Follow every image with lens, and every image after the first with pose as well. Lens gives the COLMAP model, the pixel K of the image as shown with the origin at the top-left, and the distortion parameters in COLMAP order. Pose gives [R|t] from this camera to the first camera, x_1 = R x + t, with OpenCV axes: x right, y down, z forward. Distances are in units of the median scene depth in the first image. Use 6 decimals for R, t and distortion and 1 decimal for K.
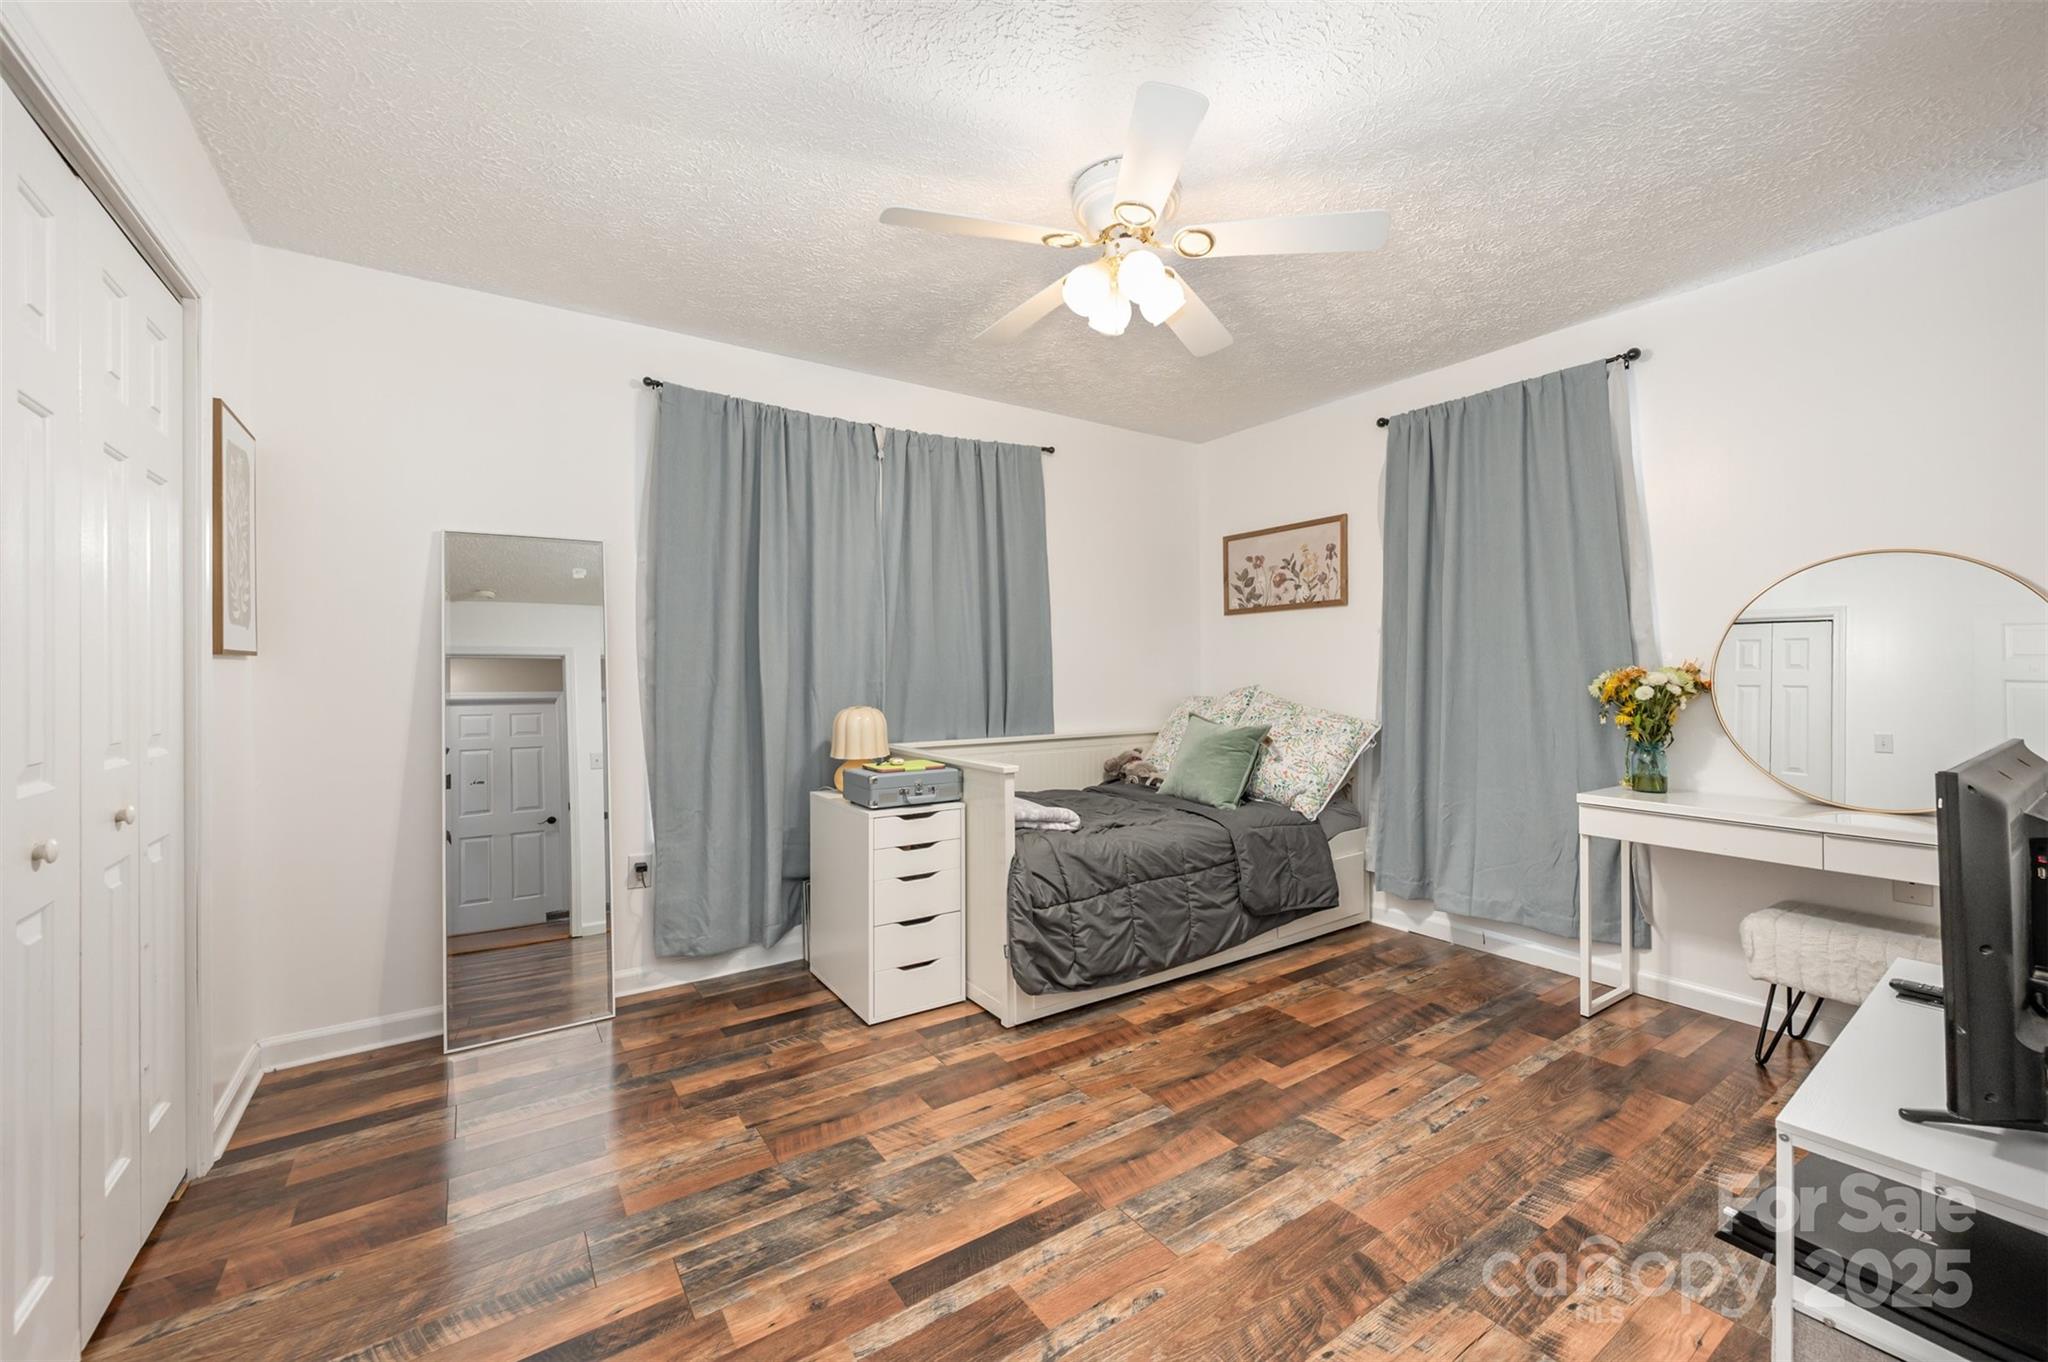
lens RADIAL K [[812.4, 0, 1028.1], [0, 812.4, 672.7], [0, 0, 1]] dist [-0.000838, -0.000142]
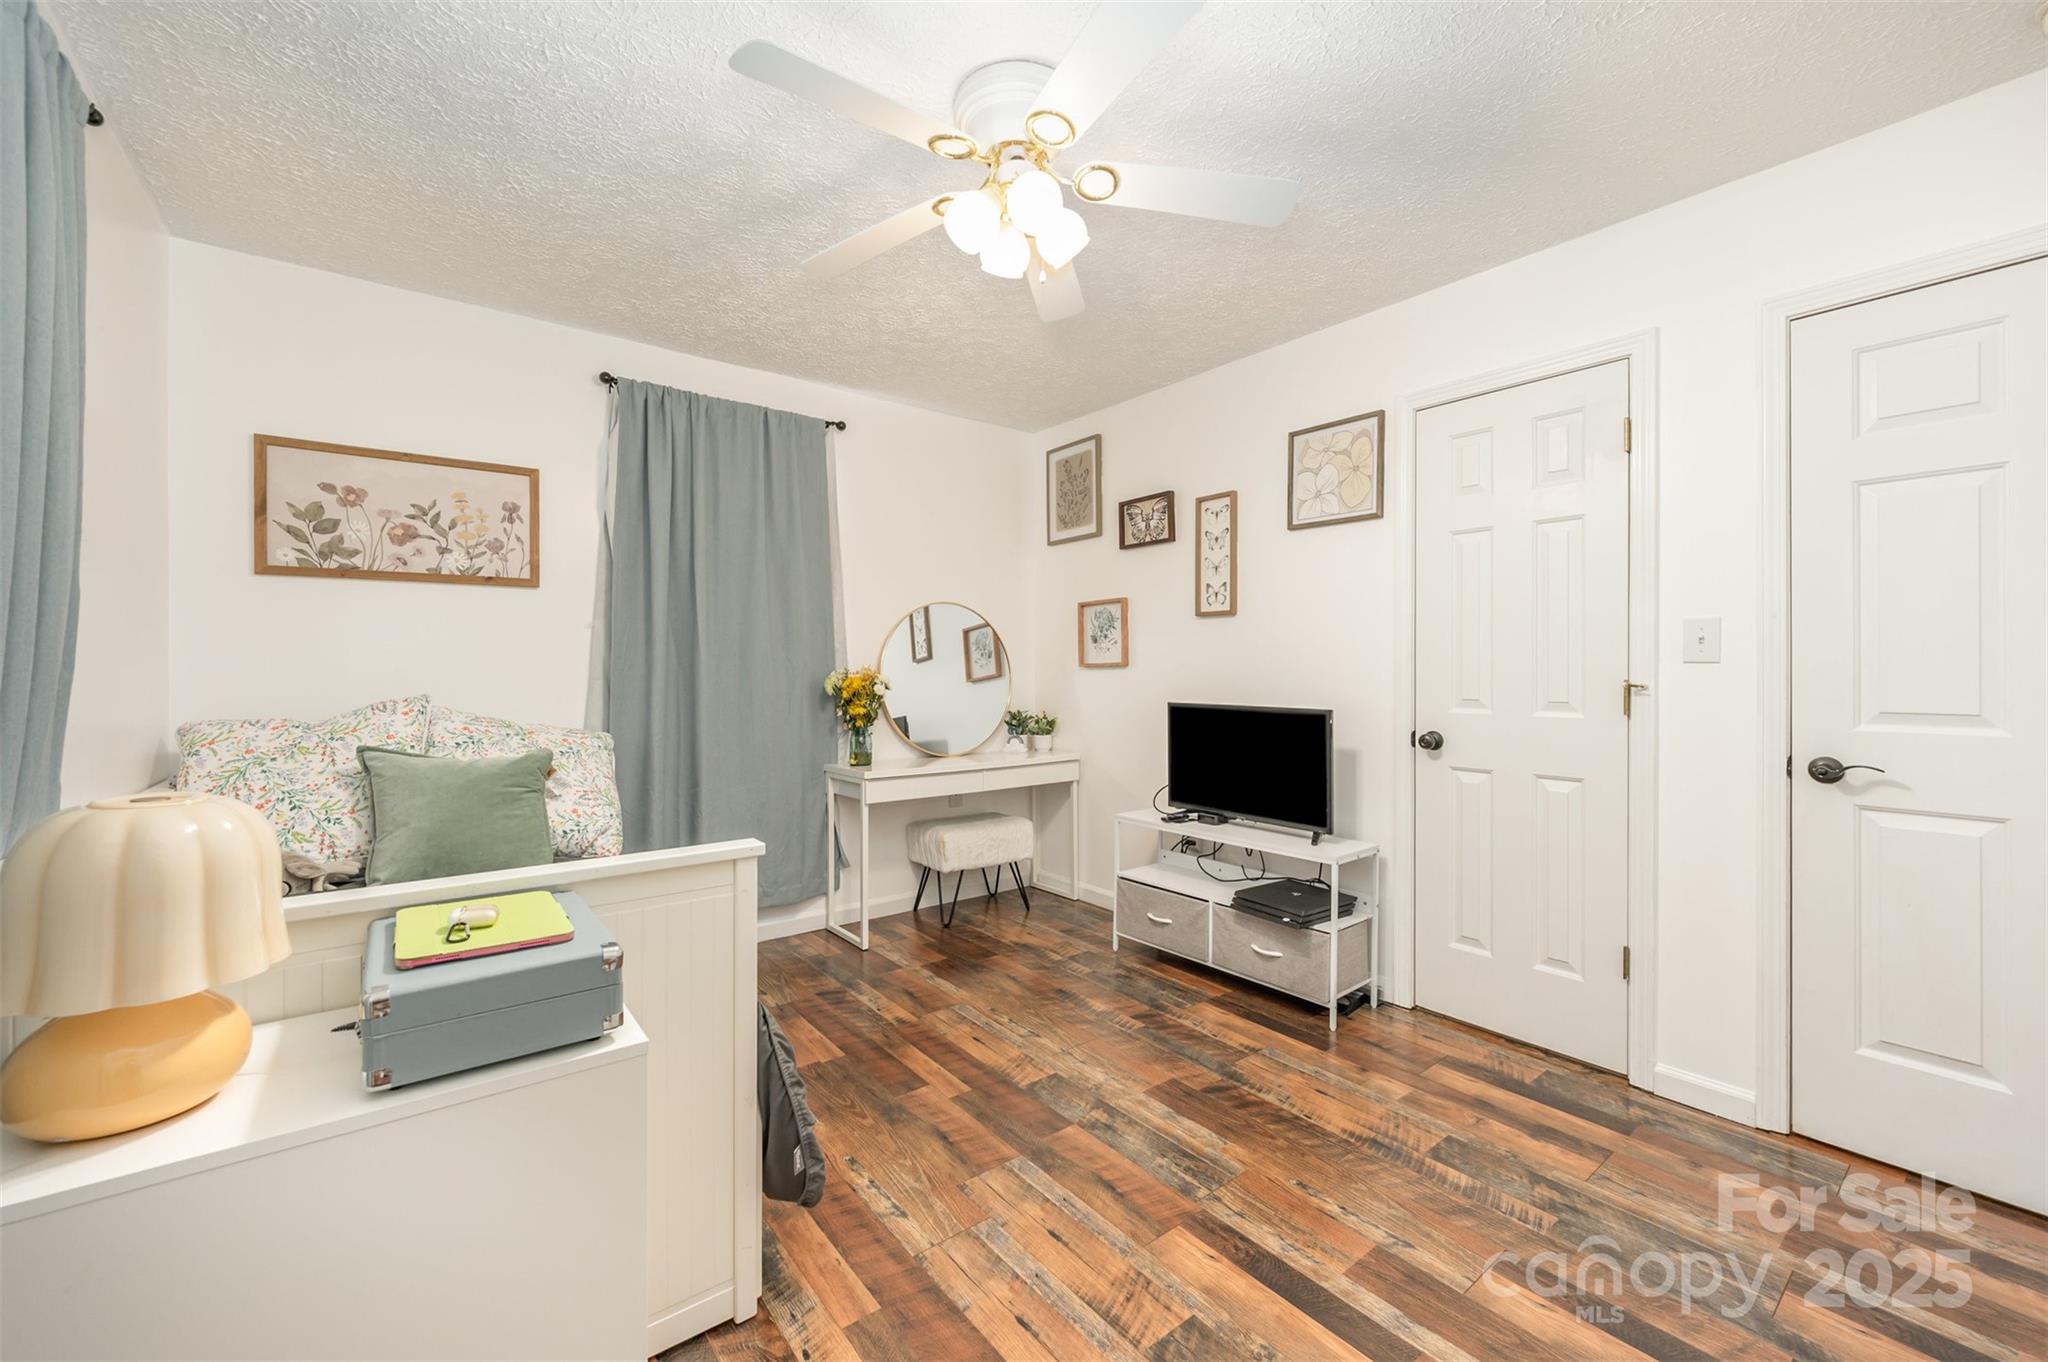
lens RADIAL K [[812.4, 0, 1028.1], [0, 812.4, 672.7], [0, 0, 1]] dist [-0.000838, -0.000142]
pose [[-0.063887, 0.001088, 0.997957, -0.636774], [0.002496, 0.999996, -0.000930, -0.000929], [-0.997954, 0.002432, -0.063889, 0.912678]]
